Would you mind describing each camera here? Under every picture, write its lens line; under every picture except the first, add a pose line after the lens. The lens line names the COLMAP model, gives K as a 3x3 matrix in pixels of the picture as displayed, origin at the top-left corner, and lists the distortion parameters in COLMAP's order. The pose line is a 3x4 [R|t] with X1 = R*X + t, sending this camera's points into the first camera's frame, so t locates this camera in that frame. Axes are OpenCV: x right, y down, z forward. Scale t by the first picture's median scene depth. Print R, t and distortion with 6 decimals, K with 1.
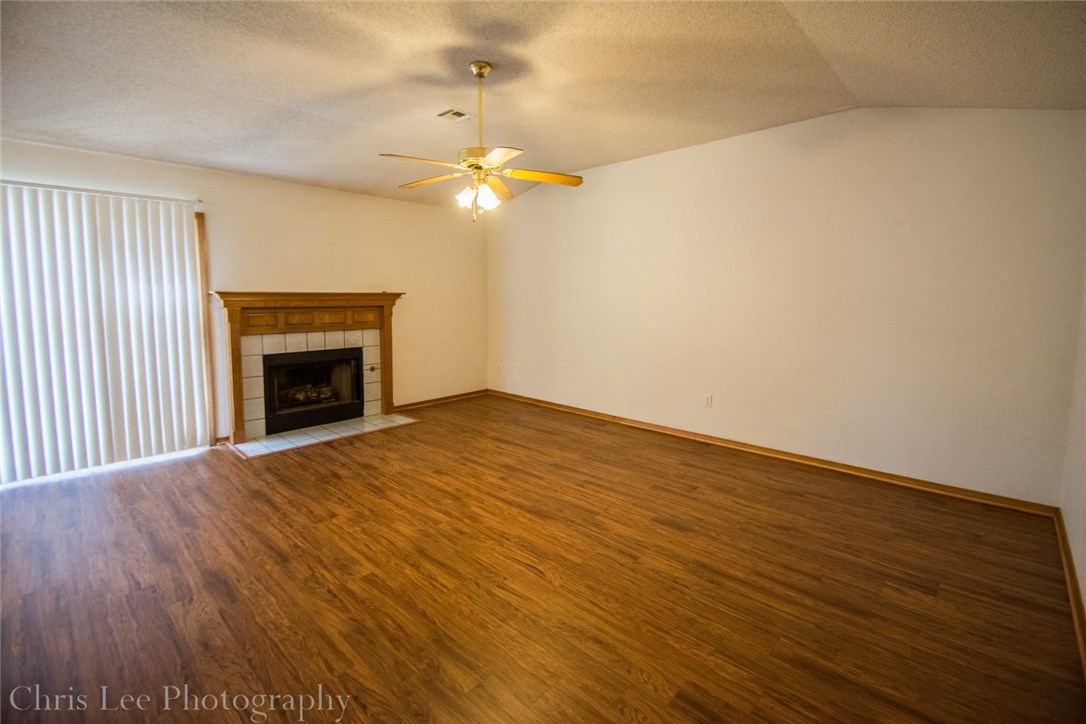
lens RADIAL K [[488.3, 0, 542.8], [0, 488.3, 333.9], [0, 0, 1]] dist [-0.002397, -0.001315]
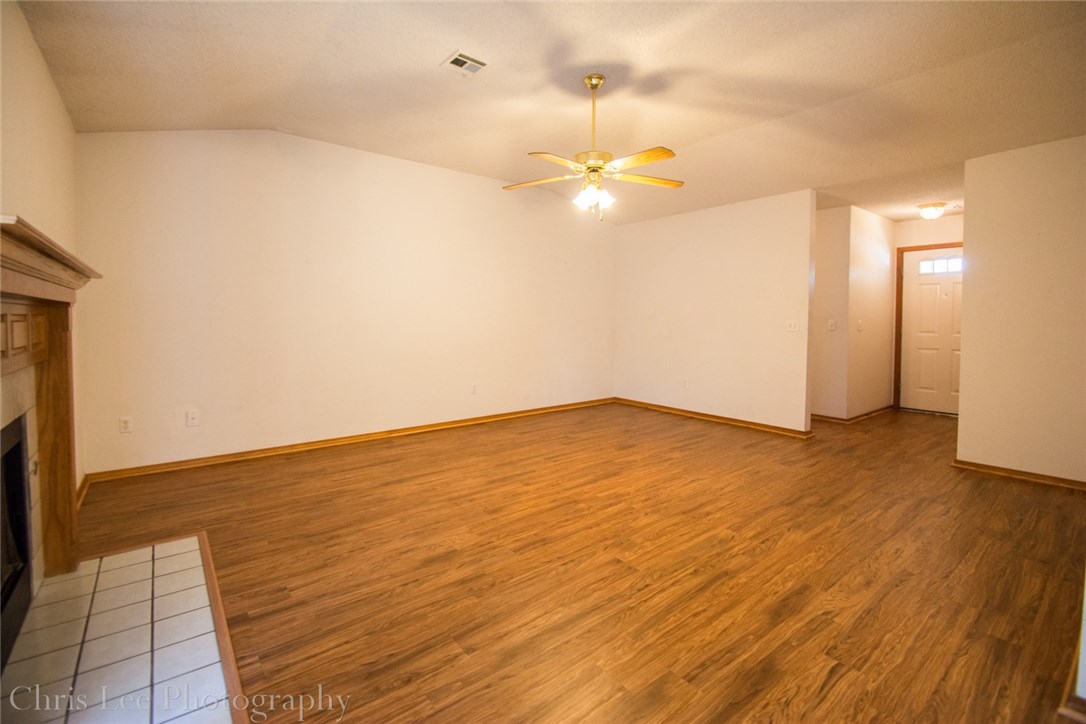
lens RADIAL K [[488.3, 0, 542.8], [0, 488.3, 333.9], [0, 0, 1]] dist [-0.002397, -0.001315]
pose [[0.133228, -0.034878, 0.990471, -1.134389], [0.083926, 0.996188, 0.023790, -0.014983], [-0.987525, 0.079957, 0.135648, 0.926530]]
